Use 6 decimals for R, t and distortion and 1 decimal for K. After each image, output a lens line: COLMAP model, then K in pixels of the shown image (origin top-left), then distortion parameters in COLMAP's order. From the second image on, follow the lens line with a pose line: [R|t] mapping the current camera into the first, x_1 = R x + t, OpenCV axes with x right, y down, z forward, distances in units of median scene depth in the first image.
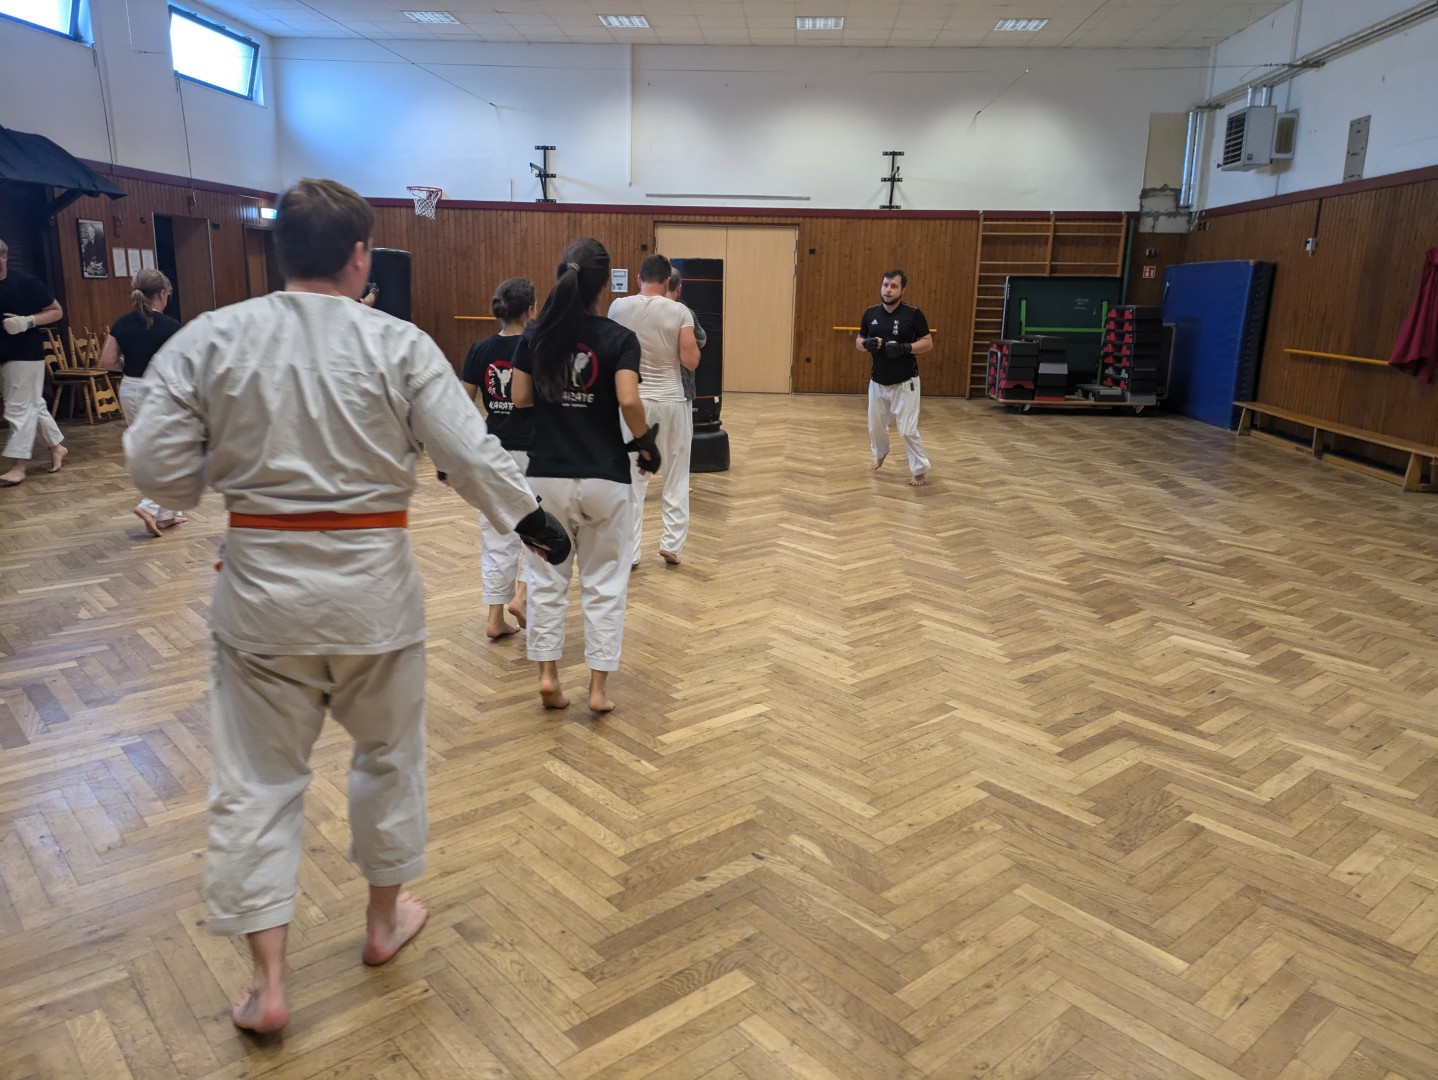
lens RADIAL K [[1049.7, 0, 725.5], [0, 1049.7, 515.8], [0, 0, 1]] dist [0.074037, -0.075108]
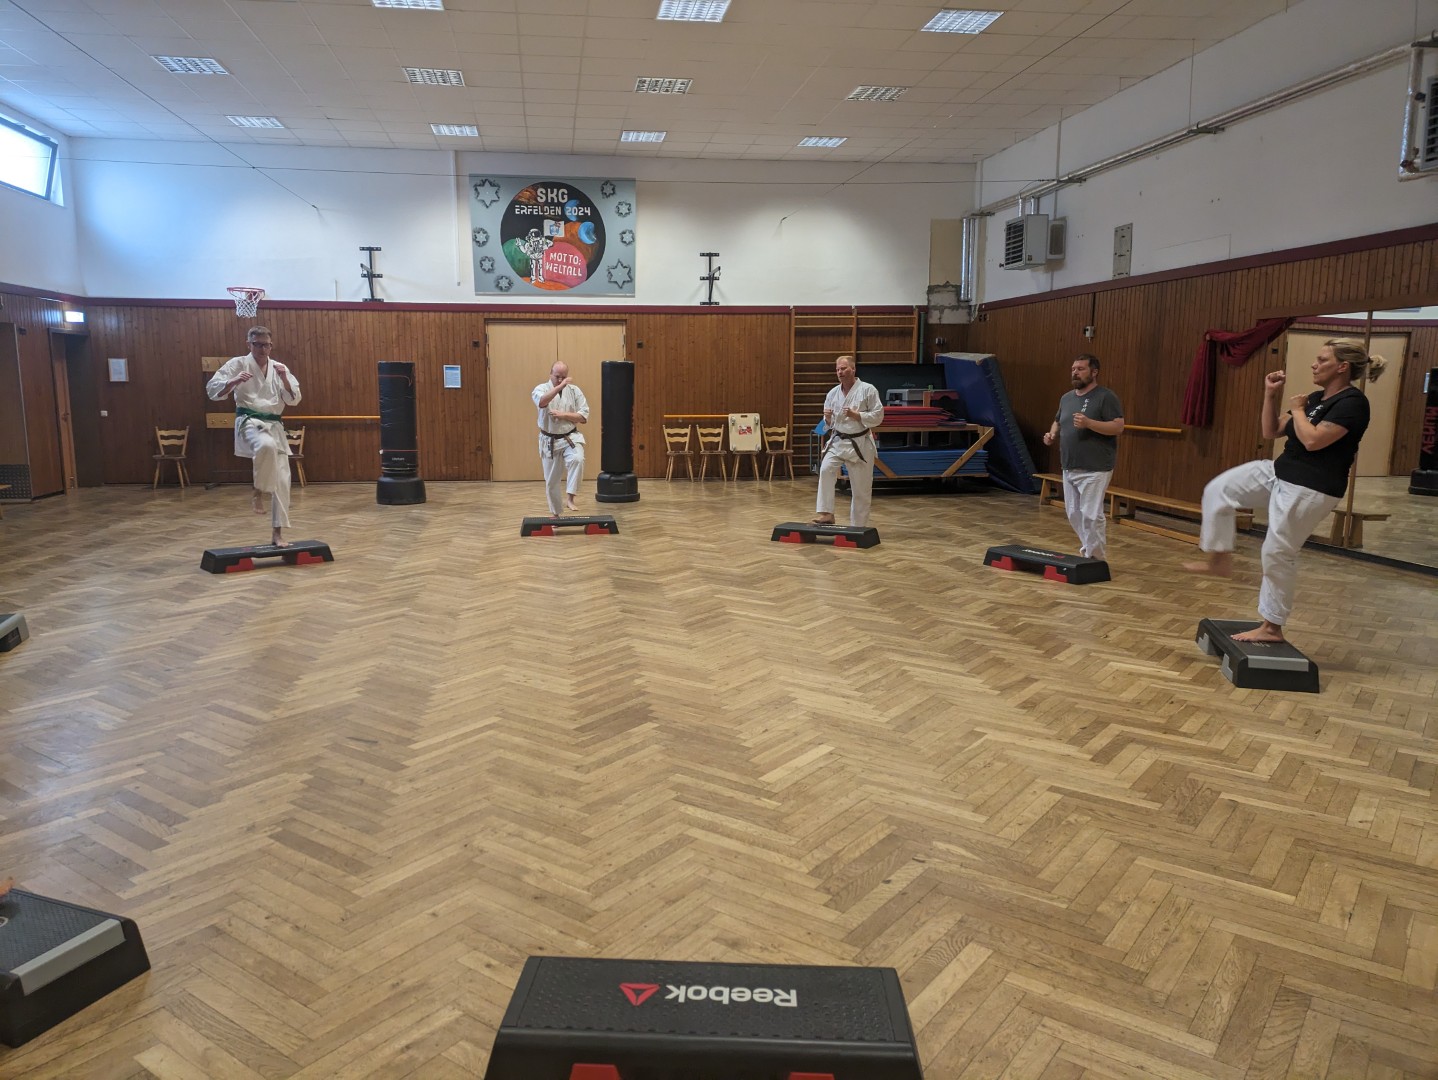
lens RADIAL K [[1042.2, 0, 687.7], [0, 1042.2, 537.6], [0, 0, 1]] dist [0.074797, -0.066624]
pose [[0.980560, -0.054557, 0.188484, -0.223909], [0.066173, 0.996242, -0.055890, 0.008419], [-0.184726, 0.067276, 0.980485, -0.061006]]
